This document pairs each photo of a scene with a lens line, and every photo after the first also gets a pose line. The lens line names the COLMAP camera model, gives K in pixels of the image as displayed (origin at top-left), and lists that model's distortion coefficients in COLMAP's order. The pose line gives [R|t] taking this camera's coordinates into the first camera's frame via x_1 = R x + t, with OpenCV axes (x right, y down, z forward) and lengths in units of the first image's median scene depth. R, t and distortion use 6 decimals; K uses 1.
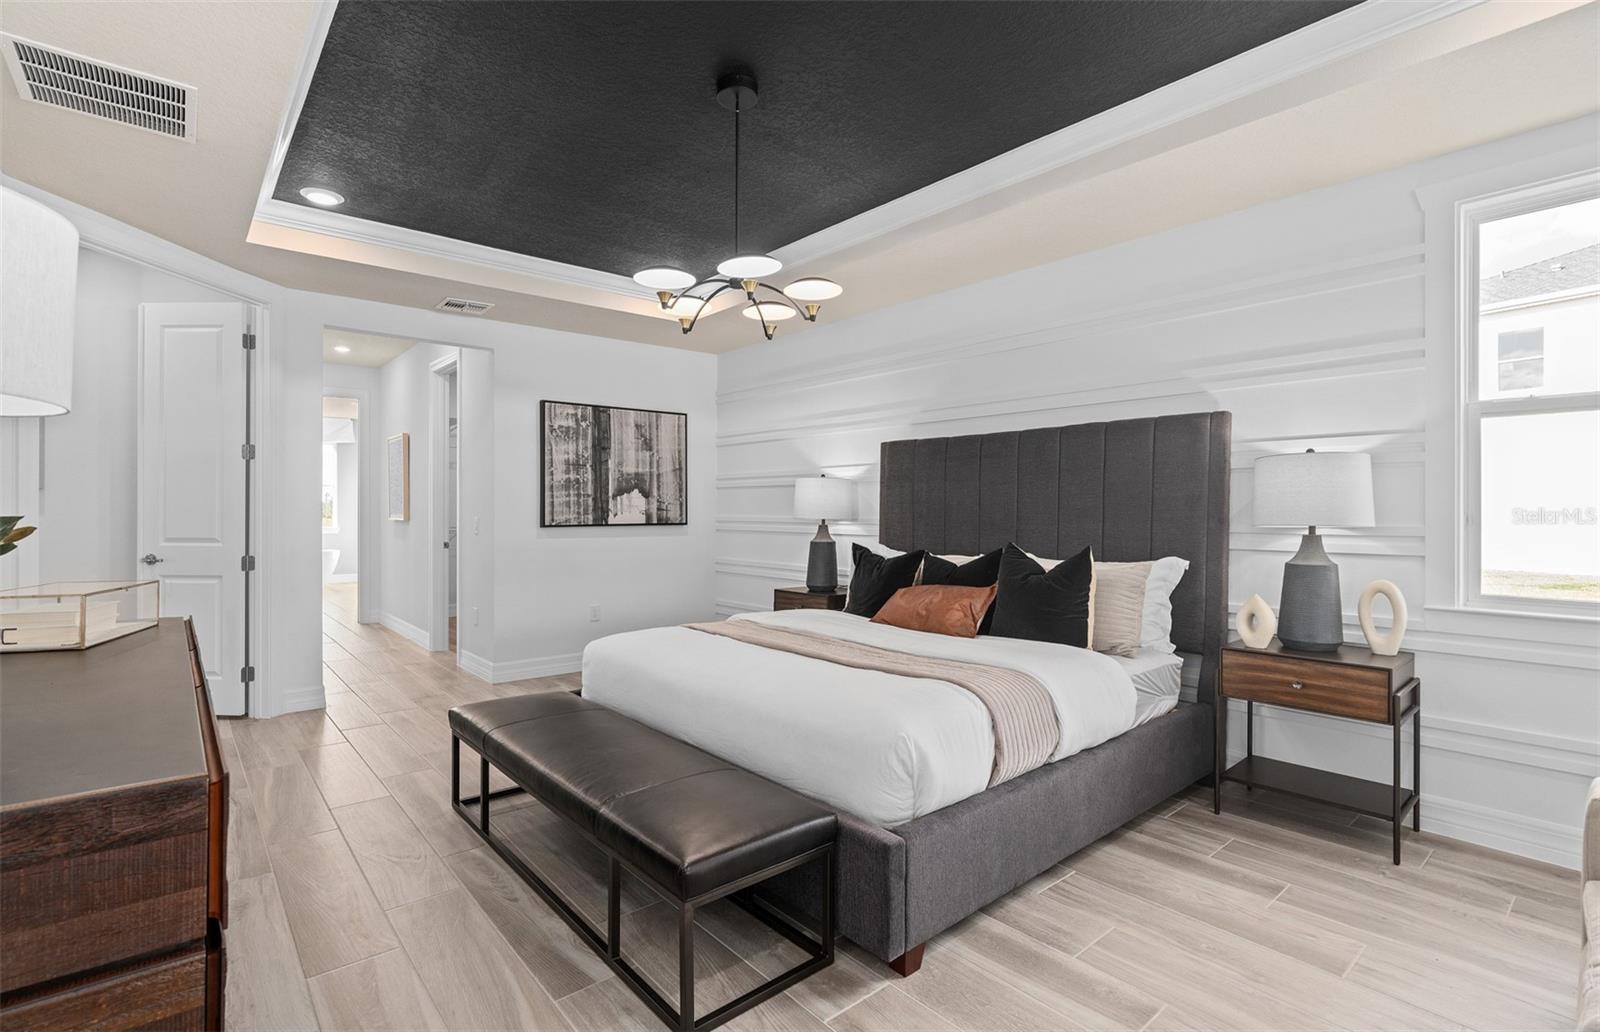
lens RADIAL K [[738.4, 0, 806.7], [0, 738.4, 500.5], [0, 0, 1]] dist [0.000567, 0.000132]
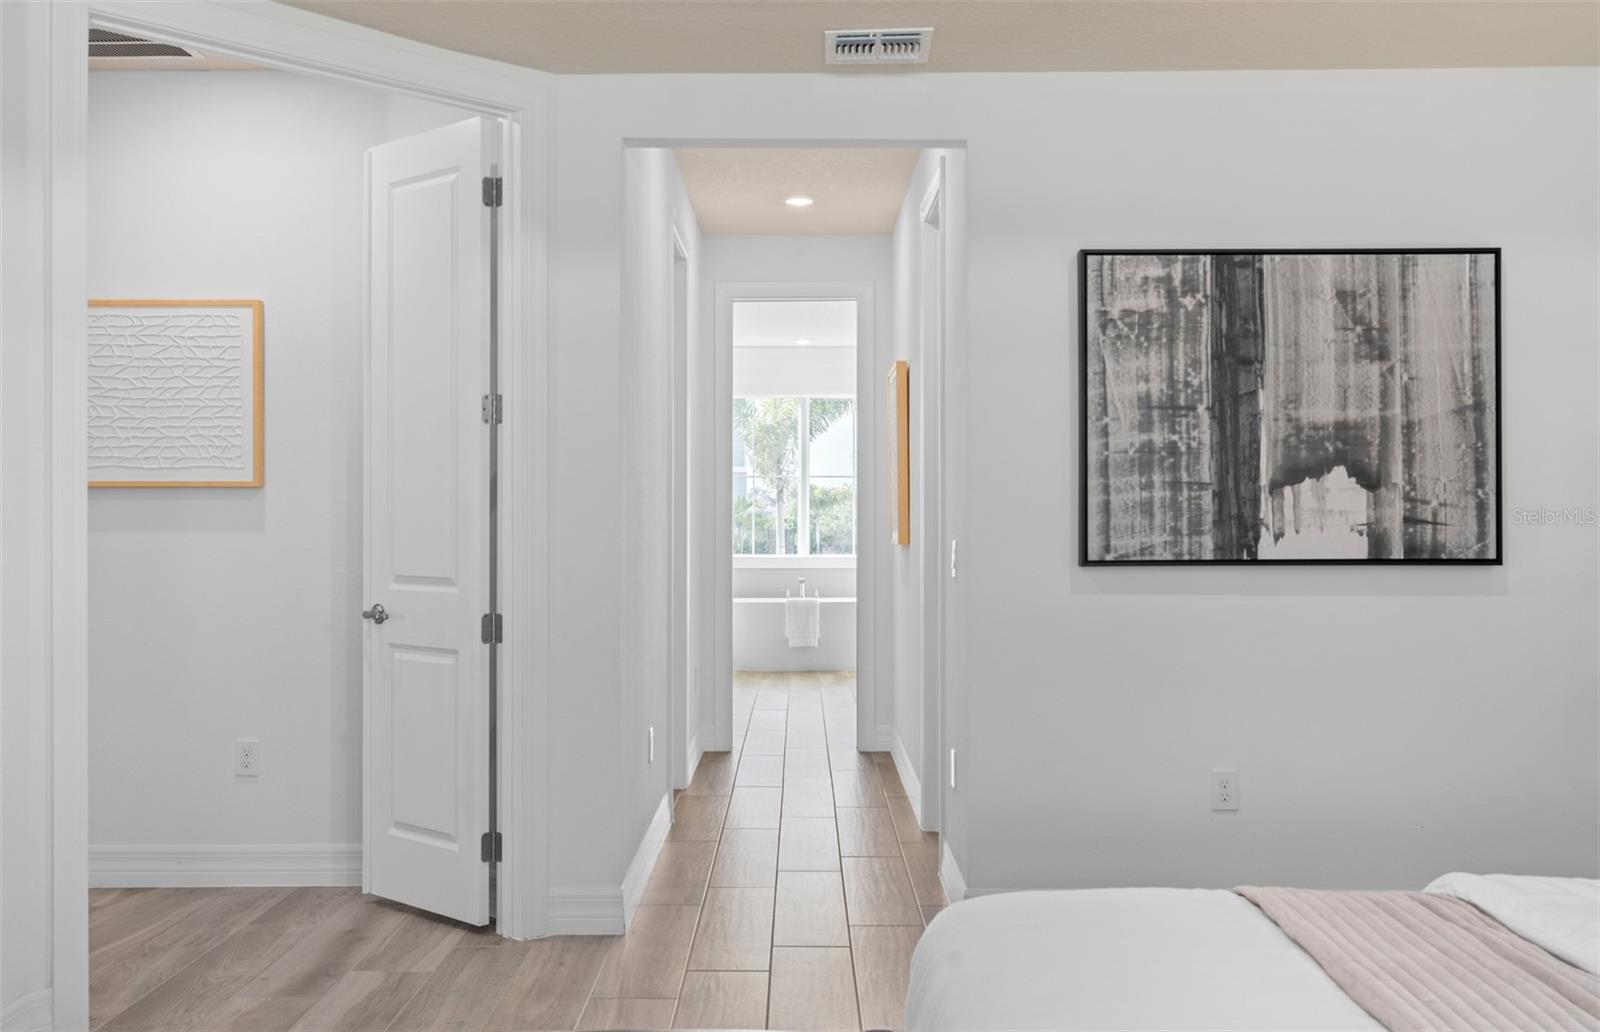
lens RADIAL K [[1578.8, 0, 800.0], [0, 1578.8, 516.0], [0, 0, 1]] dist [0.005054, 0.002954]
pose [[0.758152, -0.003688, -0.652067, 0.082972], [0.009701, 0.999937, 0.005623, 0.002603], [0.652005, -0.010589, 0.758140, 0.231743]]
